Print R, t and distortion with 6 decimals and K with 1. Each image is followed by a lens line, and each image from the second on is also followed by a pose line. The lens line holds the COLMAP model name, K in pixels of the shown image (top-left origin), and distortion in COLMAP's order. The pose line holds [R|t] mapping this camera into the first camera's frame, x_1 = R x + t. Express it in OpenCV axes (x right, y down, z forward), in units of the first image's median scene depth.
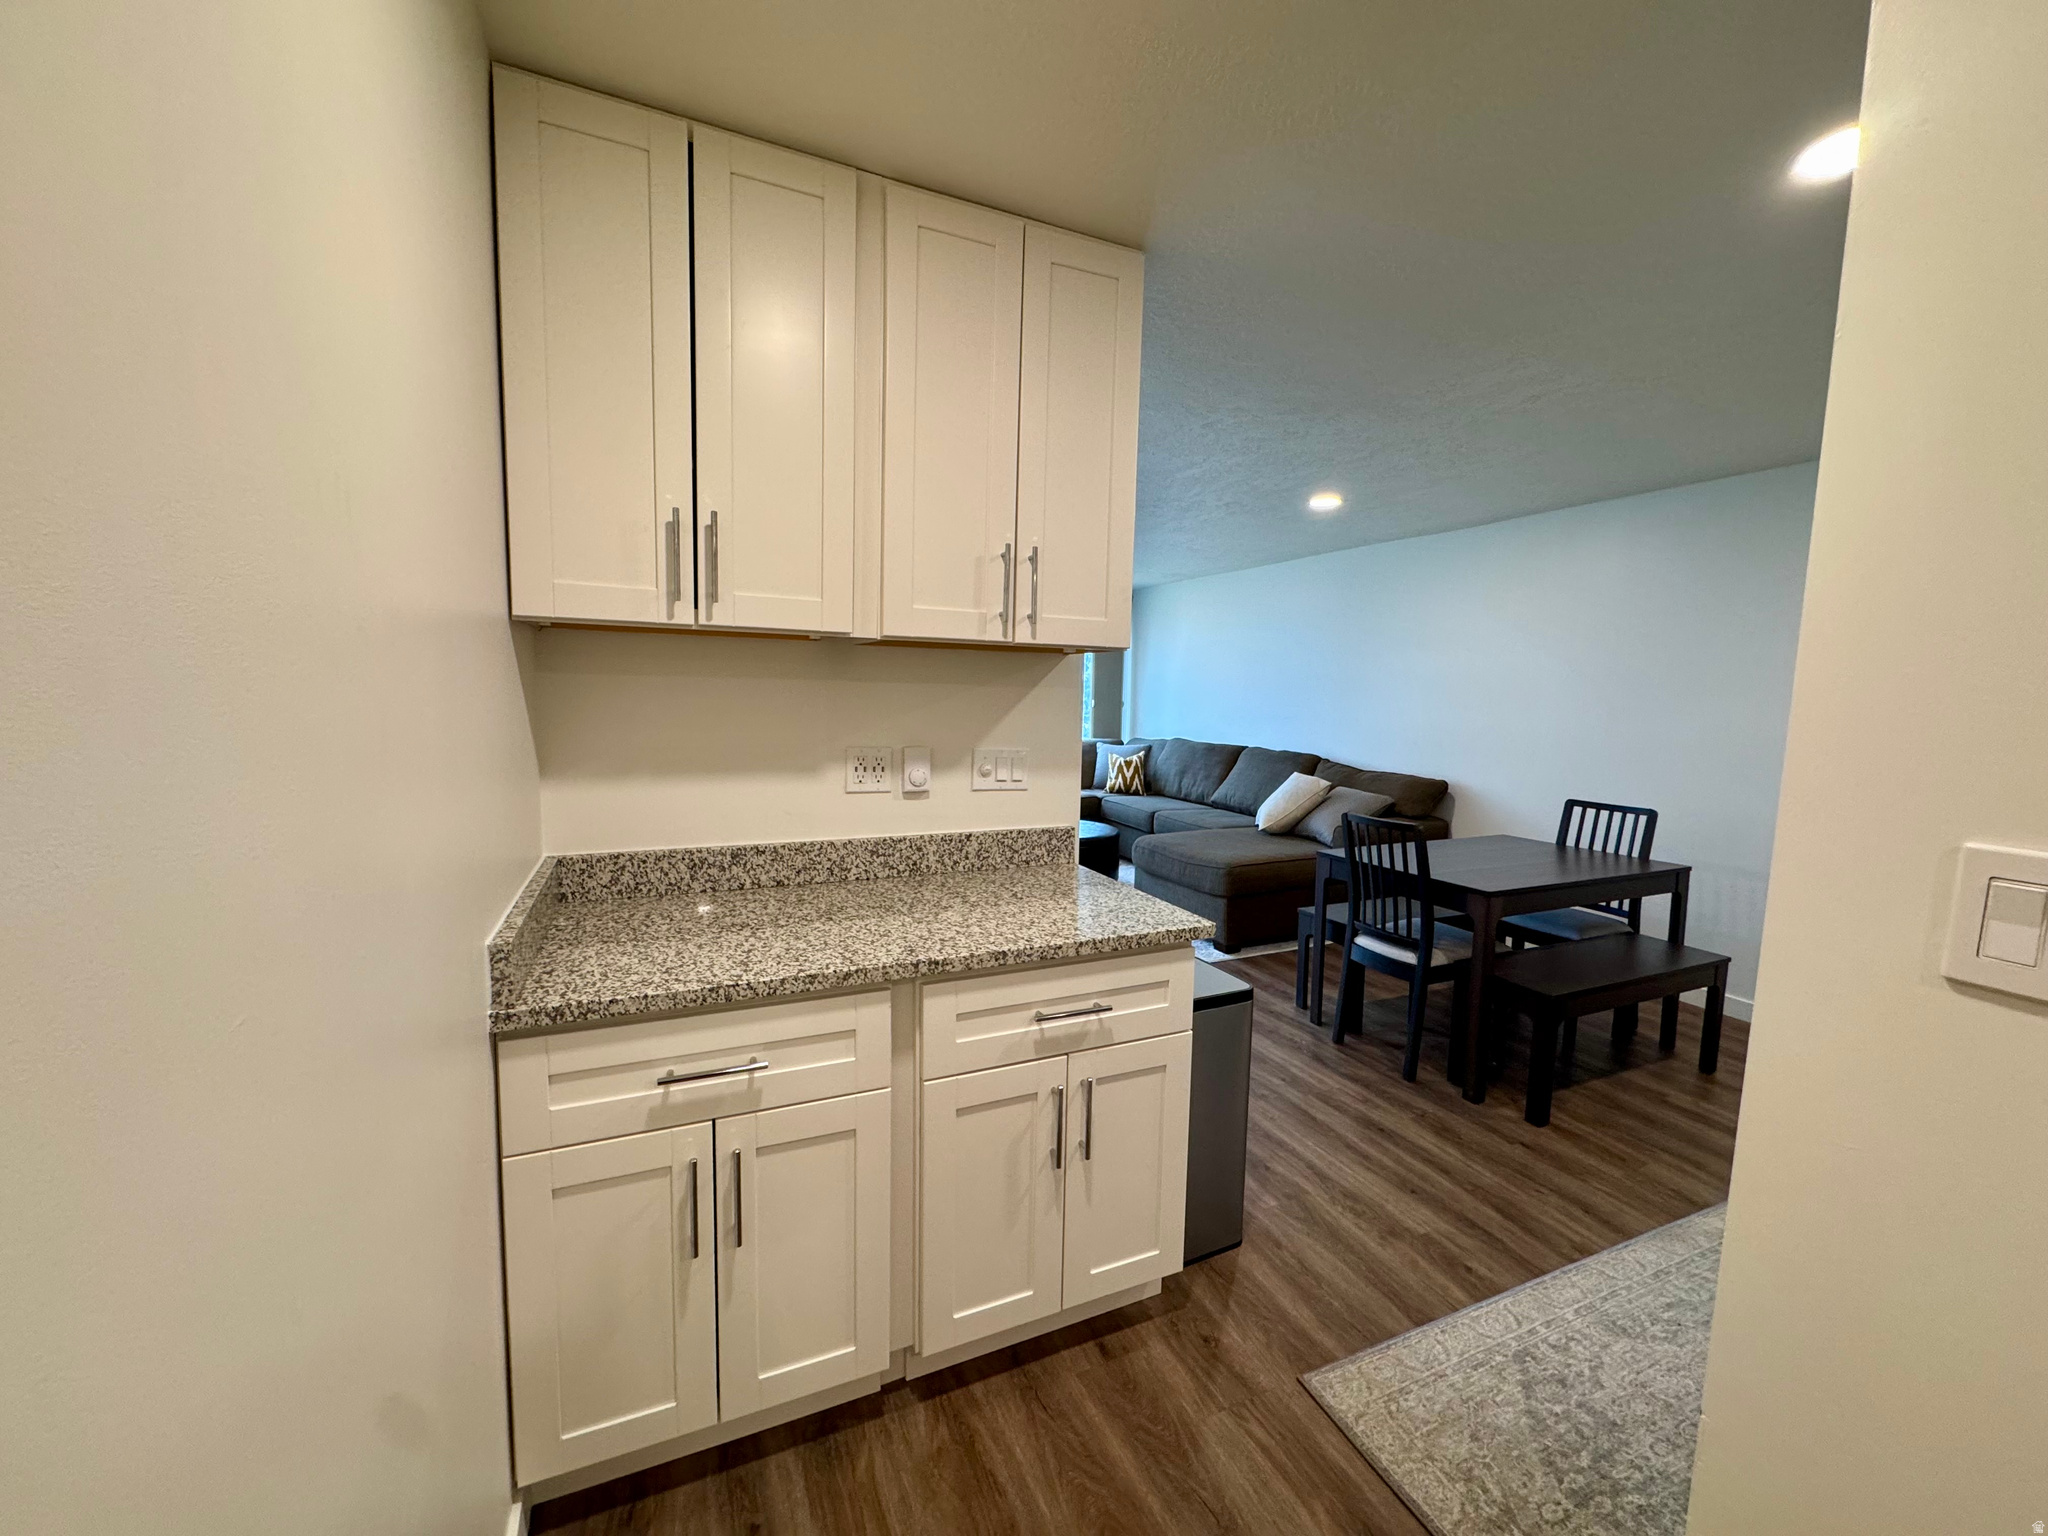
lens RADIAL K [[815.4, 0, 1024.0], [0, 815.4, 768.0], [0, 0, 1]] dist [-0.003880, 0.000418]
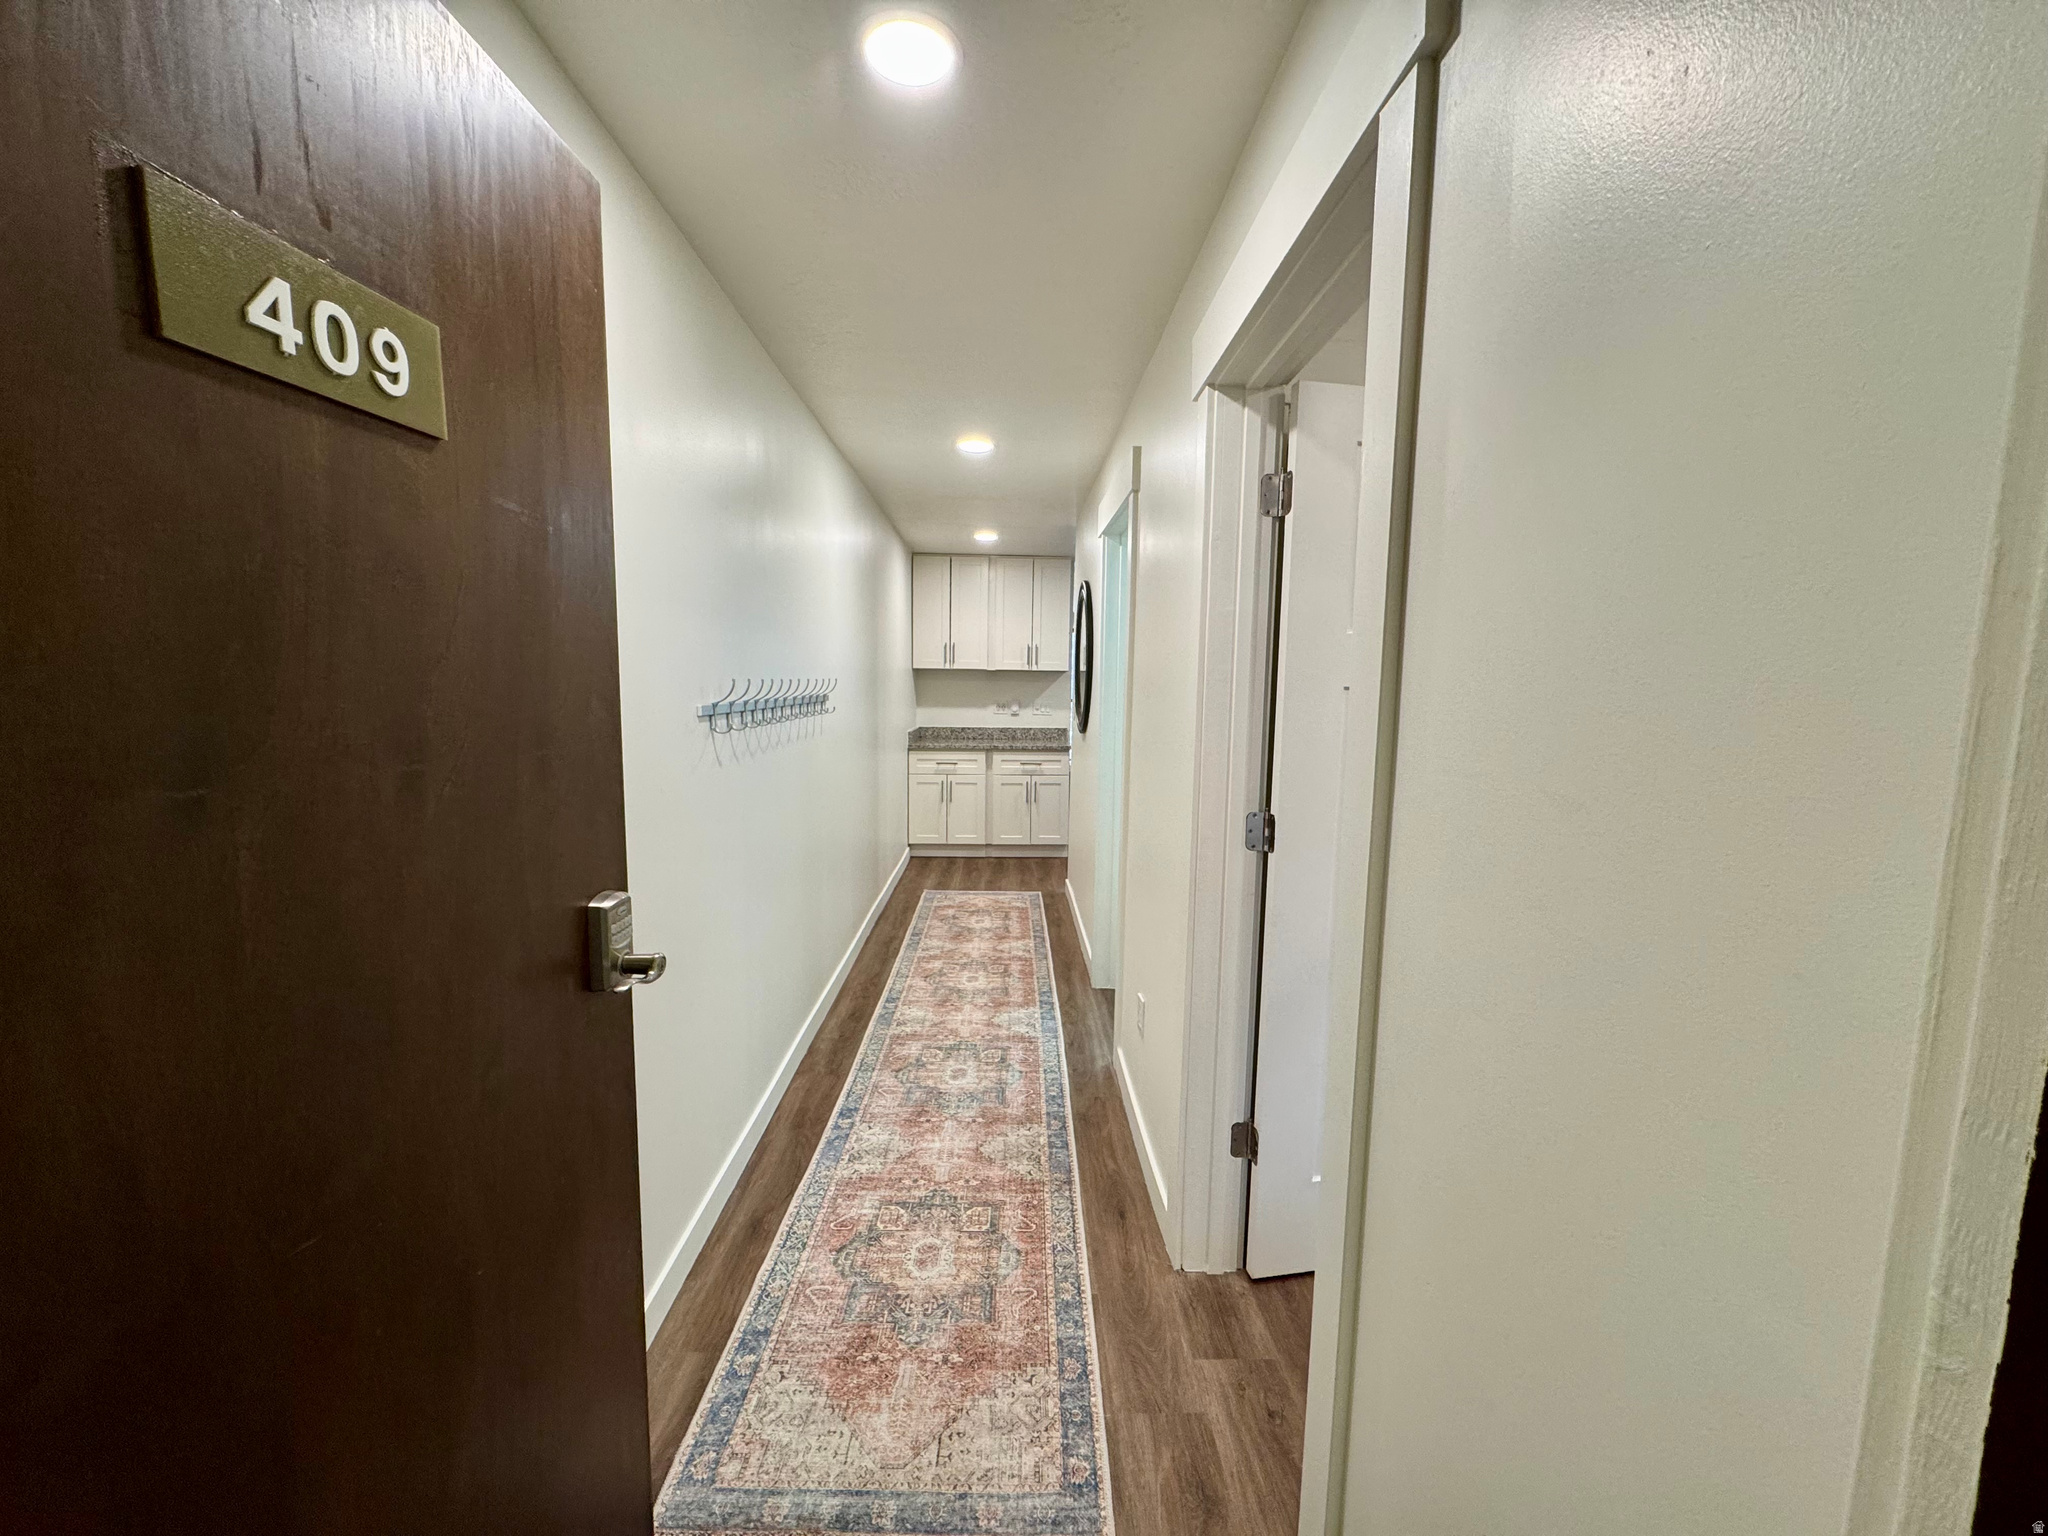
lens RADIAL K [[815.4, 0, 1024.0], [0, 815.4, 768.0], [0, 0, 1]] dist [-0.003880, 0.000418]
pose [[0.921948, 0.038115, -0.385433, 1.609018], [-0.034137, 0.999270, 0.017161, 0.257082], [0.385805, -0.002664, 0.922576, -2.772884]]
